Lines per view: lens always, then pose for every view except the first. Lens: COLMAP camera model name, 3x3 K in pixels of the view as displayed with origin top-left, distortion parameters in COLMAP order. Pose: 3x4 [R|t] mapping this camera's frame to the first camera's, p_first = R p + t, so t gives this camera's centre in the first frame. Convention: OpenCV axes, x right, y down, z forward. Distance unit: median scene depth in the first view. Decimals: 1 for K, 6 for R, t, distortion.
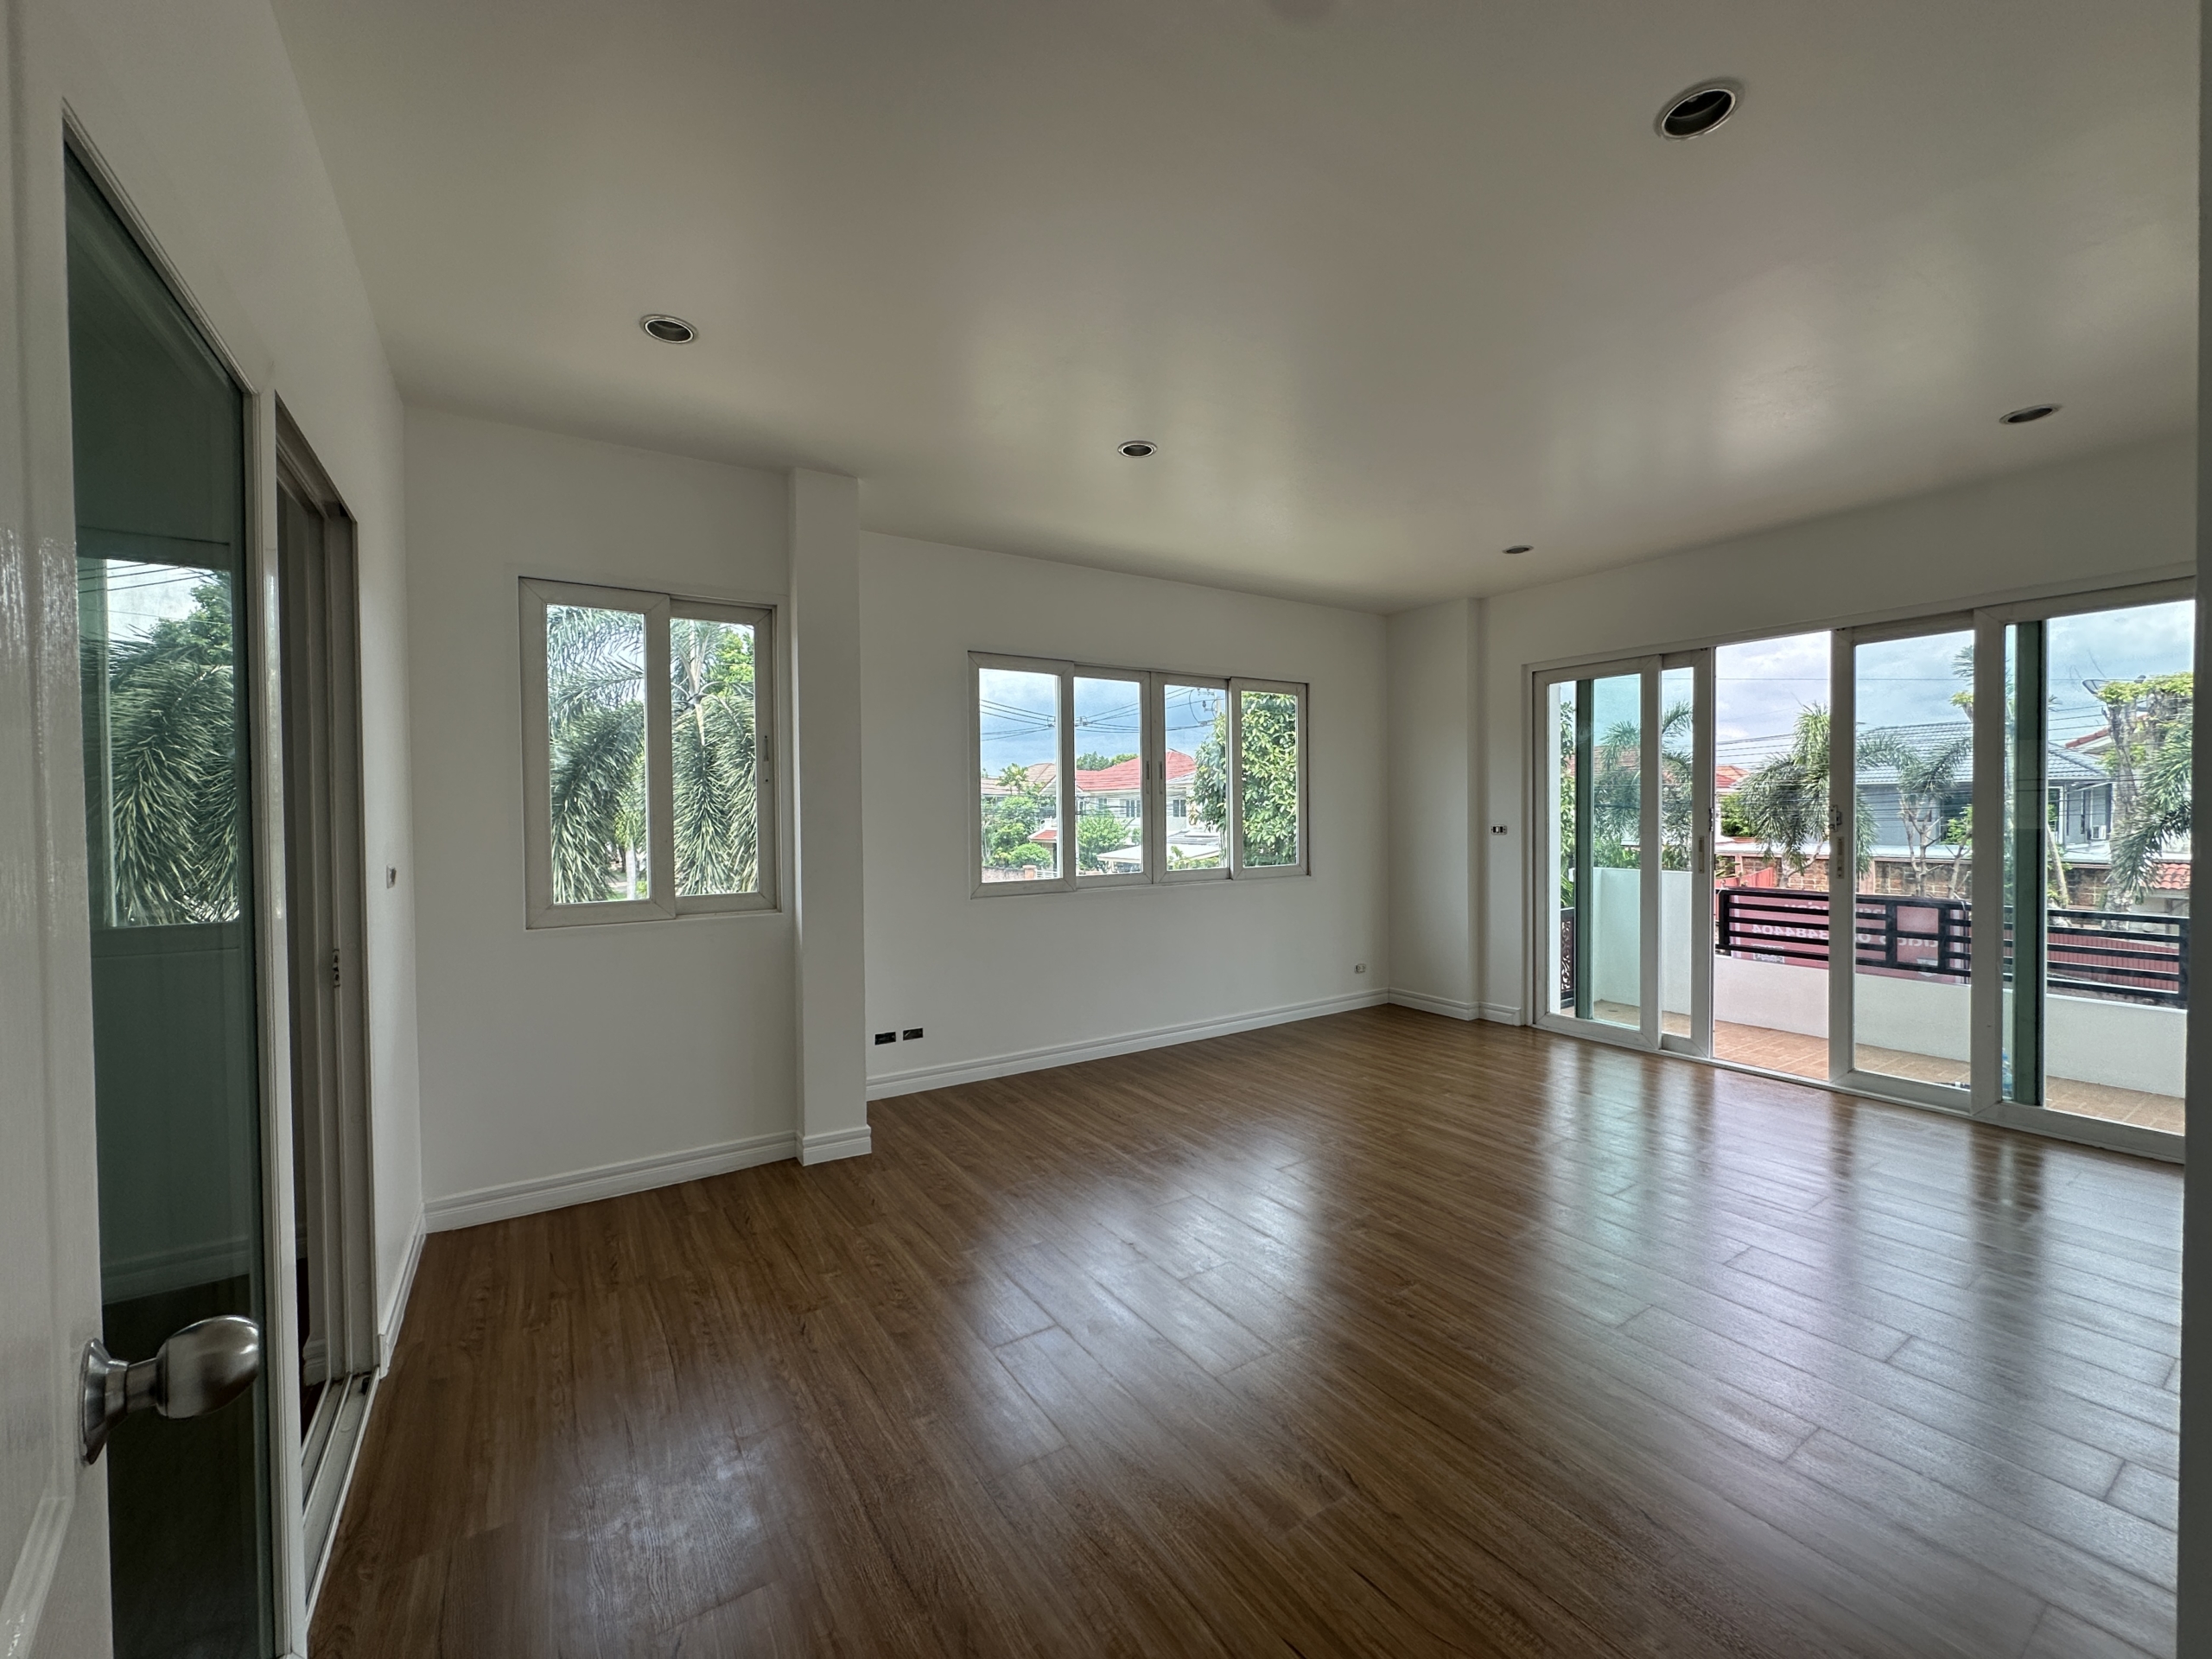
lens RADIAL K [[893.8, 0, 1106.0], [0, 893.8, 829.5], [0, 0, 1]] dist [-0.001558, -0.000088]
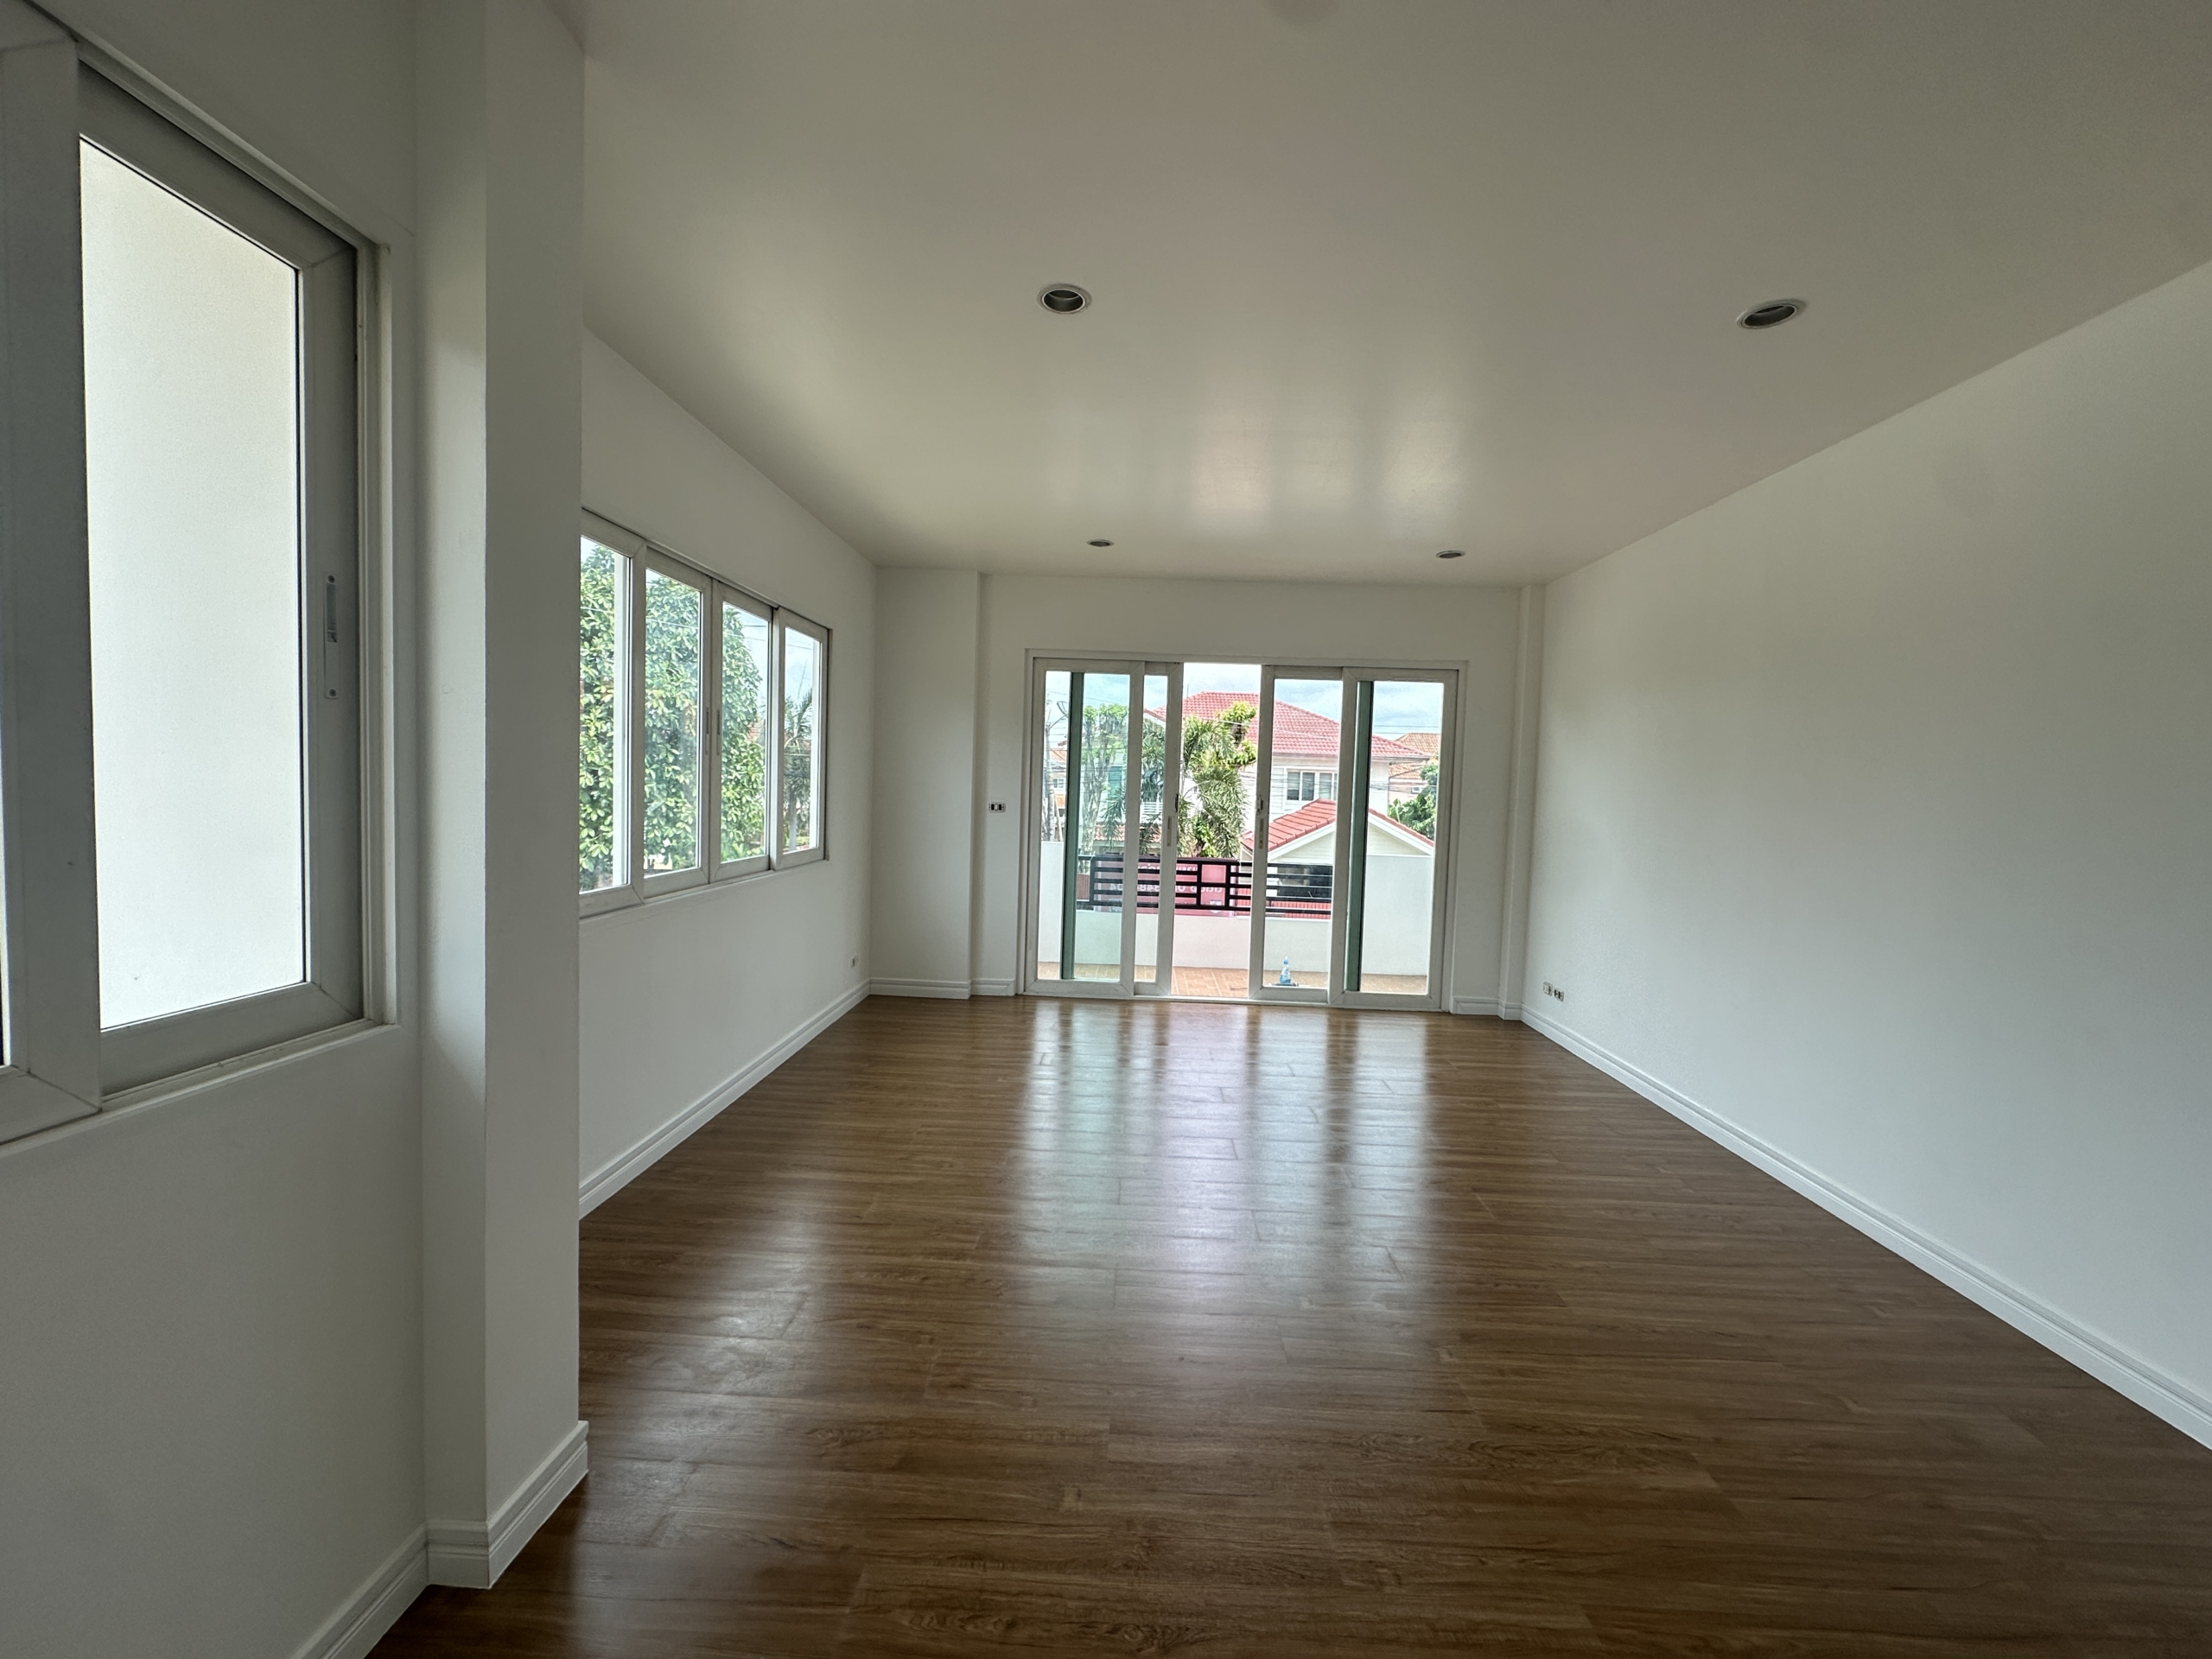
lens RADIAL K [[893.8, 0, 1106.0], [0, 893.8, 829.5], [0, 0, 1]] dist [-0.001558, -0.000088]
pose [[0.558786, -0.014778, 0.829180, -0.359924], [-0.022515, 0.999202, 0.032981, -0.011819], [-0.829006, -0.037098, 0.558008, 0.354791]]
